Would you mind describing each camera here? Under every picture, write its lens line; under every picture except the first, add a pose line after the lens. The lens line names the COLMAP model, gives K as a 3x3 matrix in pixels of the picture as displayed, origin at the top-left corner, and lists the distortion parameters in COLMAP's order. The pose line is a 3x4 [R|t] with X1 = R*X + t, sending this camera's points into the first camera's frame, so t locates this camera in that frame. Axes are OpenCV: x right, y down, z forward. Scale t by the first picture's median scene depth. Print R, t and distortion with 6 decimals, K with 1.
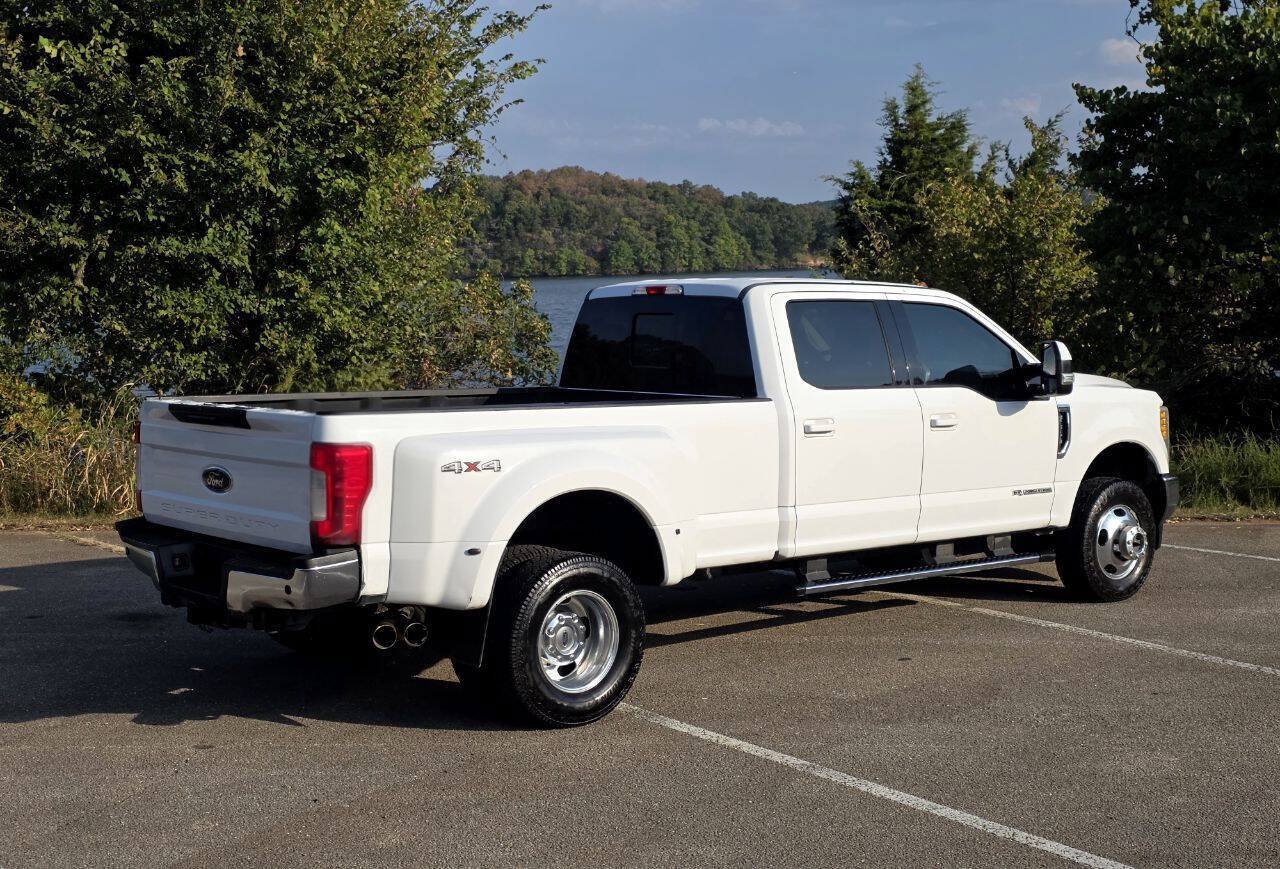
lens RADIAL K [[1776.1, 0, 636.3], [0, 1776.1, 428.2], [0, 0, 1]] dist [0.091955, 0.000000]
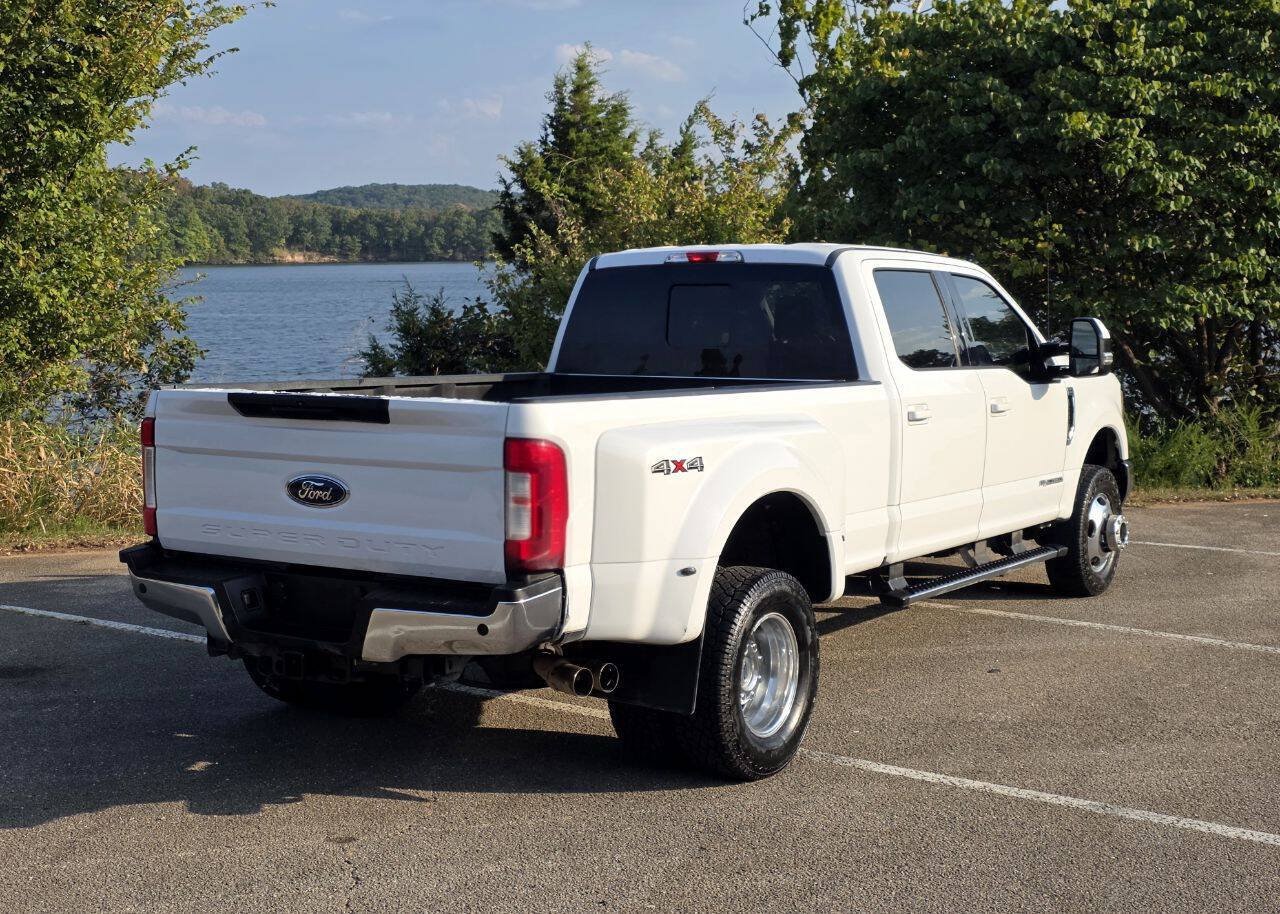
lens RADIAL K [[1783.4, 0, 633.4], [0, 1783.4, 458.8], [0, 0, 1]] dist [0.130964, 0.000000]
pose [[0.956519, -0.021309, 0.290890, -0.259684], [0.016190, 0.999669, 0.019996, 0.001507], [-0.291220, -0.014417, 0.956547, 0.175264]]
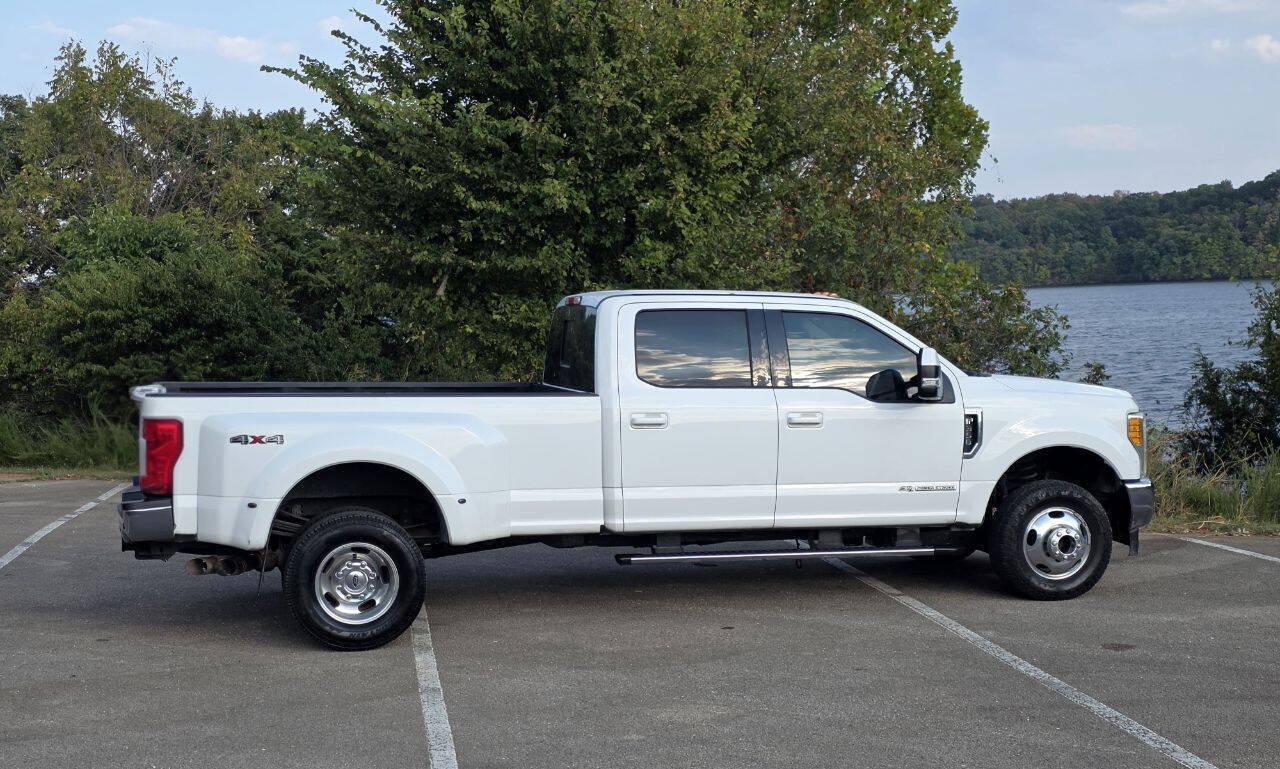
lens RADIAL K [[1735.3, 0, 663.7], [0, 1735.3, 412.6], [0, 0, 1]] dist [0.089378, 0.000000]
pose [[0.901079, 0.032548, -0.432433, 0.536317], [-0.032772, 0.999439, 0.006936, -0.012174], [0.432416, 0.007921, 0.901640, -0.007574]]
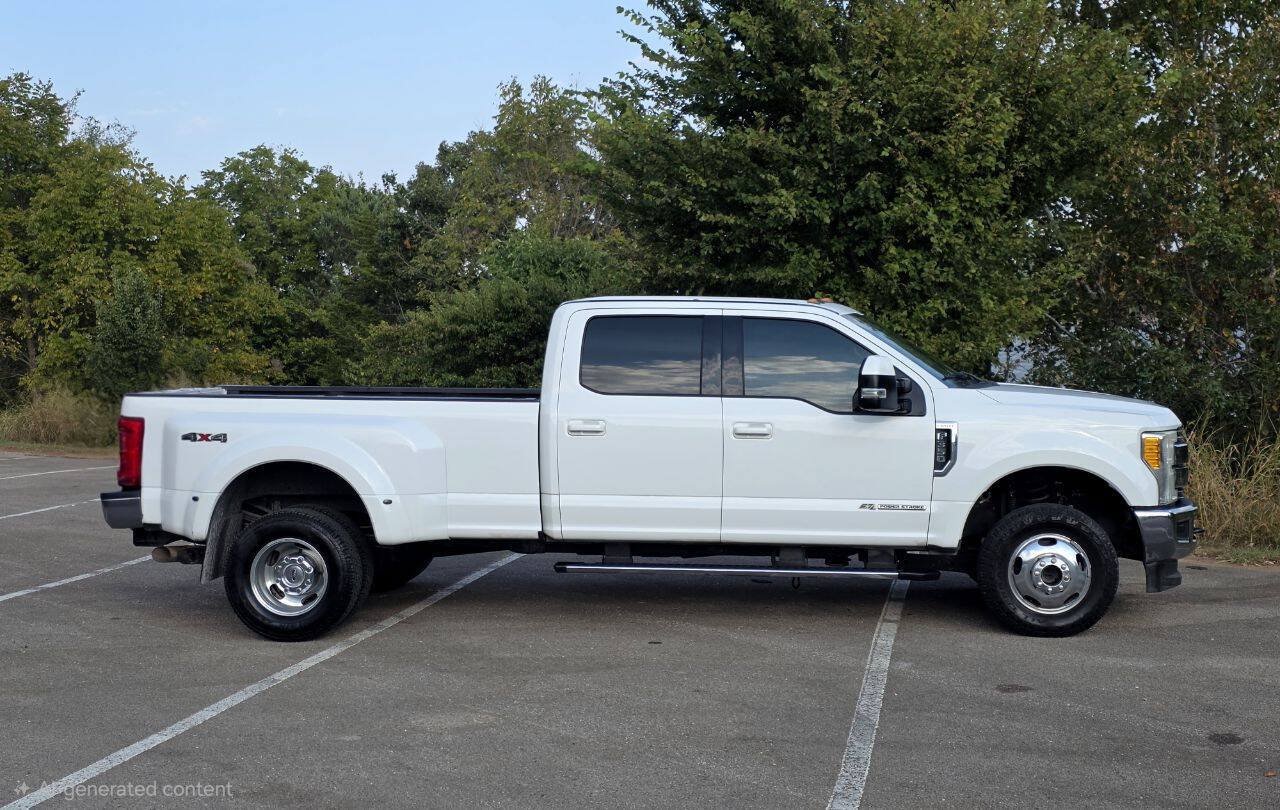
lens RADIAL K [[1737.3, 0, 646.0], [0, 1737.3, 407.9], [0, 0, 1]] dist [0.095081, 0.000000]
pose [[0.696122, 0.039458, -0.716839, 0.832632], [-0.048471, 0.998793, 0.007908, -0.021234], [0.716286, 0.029240, 0.697194, 0.226382]]
